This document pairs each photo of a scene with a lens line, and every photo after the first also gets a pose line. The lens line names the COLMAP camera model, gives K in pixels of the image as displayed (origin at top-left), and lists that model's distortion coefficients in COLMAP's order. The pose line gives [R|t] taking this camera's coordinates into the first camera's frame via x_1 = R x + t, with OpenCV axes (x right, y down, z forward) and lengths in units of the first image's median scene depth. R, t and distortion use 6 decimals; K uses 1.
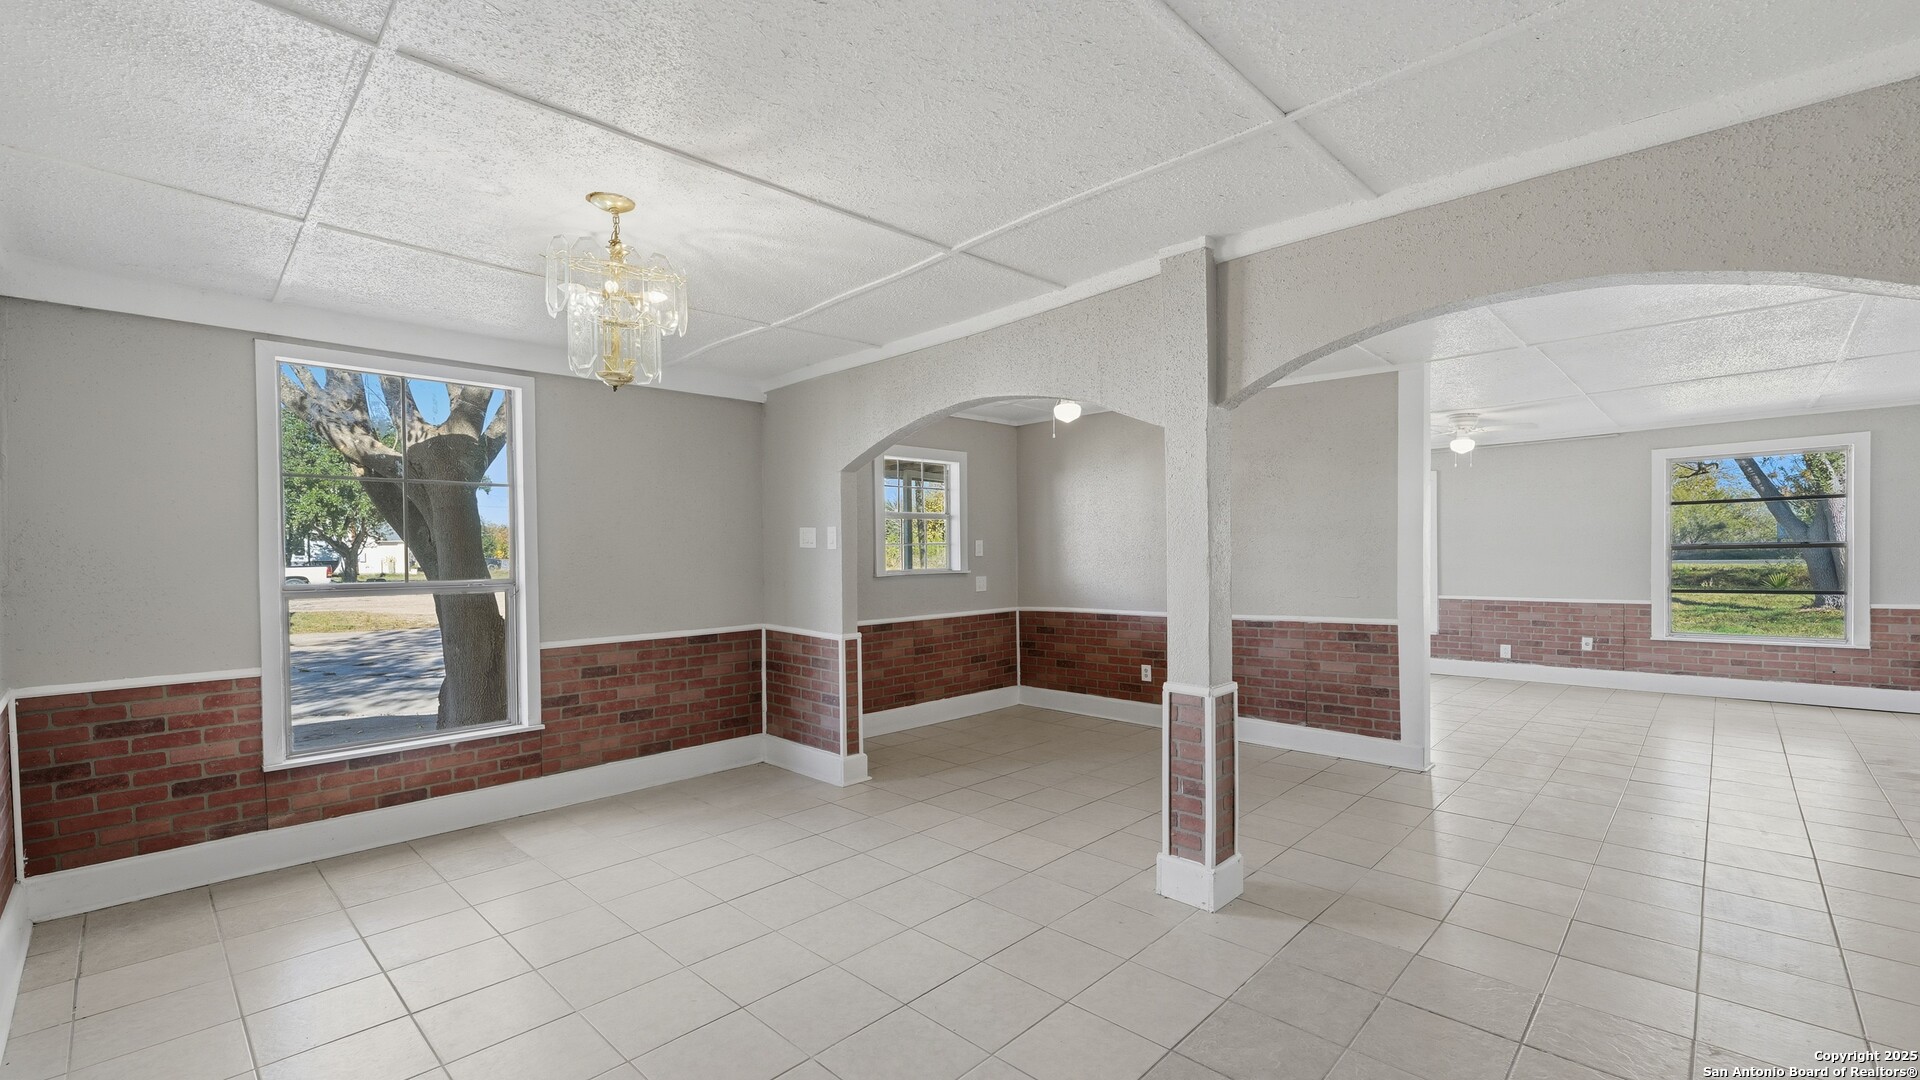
lens RADIAL K [[773.0, 0, 967.5], [0, 773.0, 552.7], [0, 0, 1]] dist [0.002143, 0.000316]
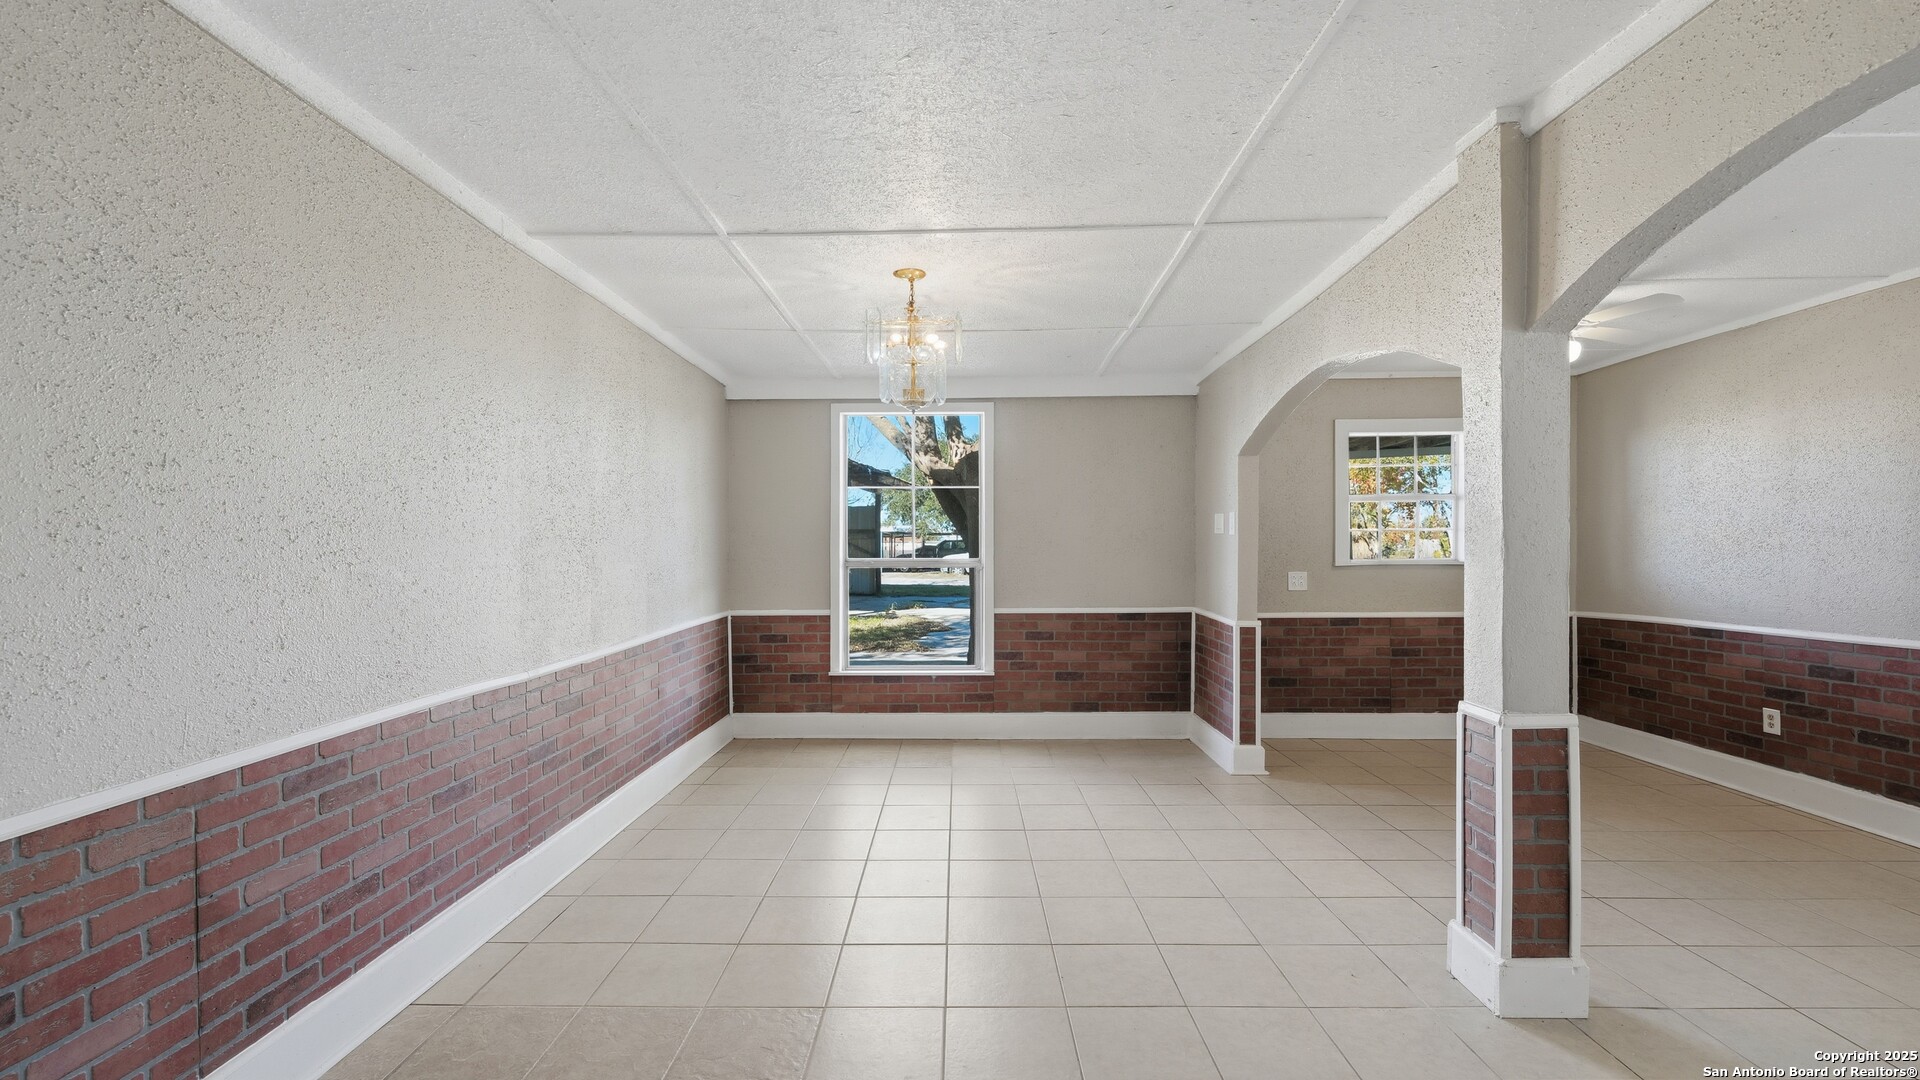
lens RADIAL K [[774.0, 0, 994.1], [0, 774.0, 542.0], [0, 0, 1]] dist [-0.000936, 0.000911]
pose [[0.705673, 0.001164, -0.708537, 0.322173], [-0.003448, 0.999992, -0.001791, 0.008015], [0.708529, 0.003707, 0.705672, 0.084104]]
